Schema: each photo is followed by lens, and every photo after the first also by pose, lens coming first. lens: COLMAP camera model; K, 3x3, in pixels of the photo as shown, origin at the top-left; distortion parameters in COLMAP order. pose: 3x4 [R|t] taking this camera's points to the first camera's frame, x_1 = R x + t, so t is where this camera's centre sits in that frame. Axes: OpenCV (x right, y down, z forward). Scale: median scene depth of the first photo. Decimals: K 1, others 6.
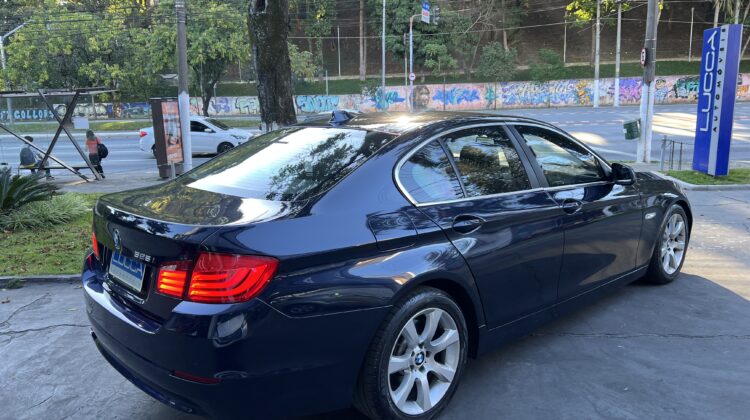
lens RADIAL K [[565.9, 0, 370.4], [0, 565.9, 205.0], [0, 0, 1]] dist [0.038611, -0.032828]
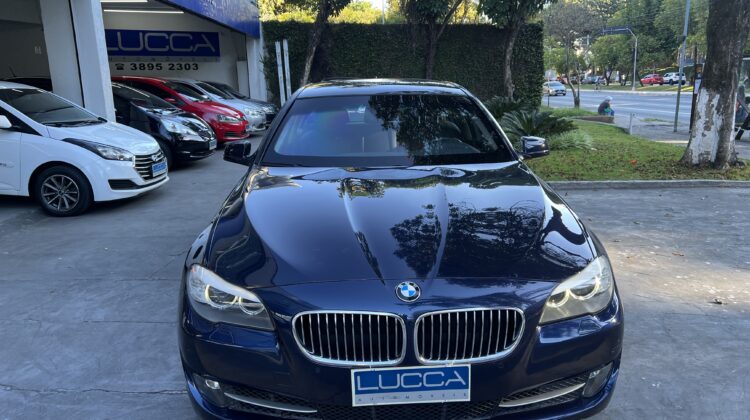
lens RADIAL K [[565.9, 0, 378.7], [0, 565.9, 207.8], [0, 0, 1]] dist [0.038611, -0.032828]
pose [[0.095600, 0.238709, -0.966374, 0.212773], [-0.166657, 0.960956, 0.220884, -0.019019], [0.981369, 0.139937, 0.131650, 0.090079]]
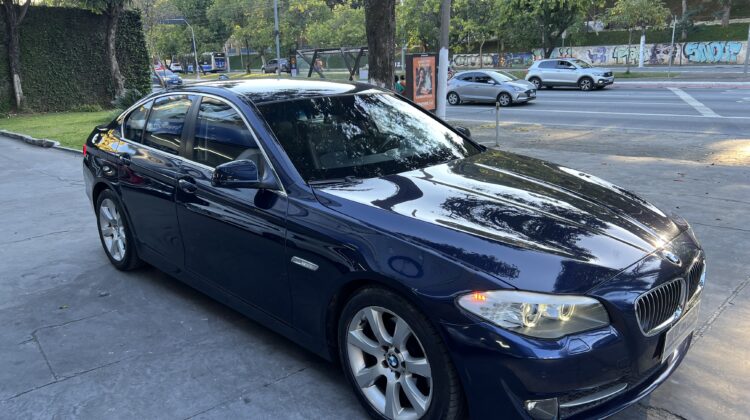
lens RADIAL K [[565.9, 0, 371.9], [0, 565.9, 210.6], [0, 0, 1]] dist [0.038611, -0.032828]
pose [[0.747330, 0.175217, -0.640935, 0.175311], [-0.112315, 0.984036, 0.138053, -0.009472], [0.654892, -0.031184, 0.755079, 0.020358]]
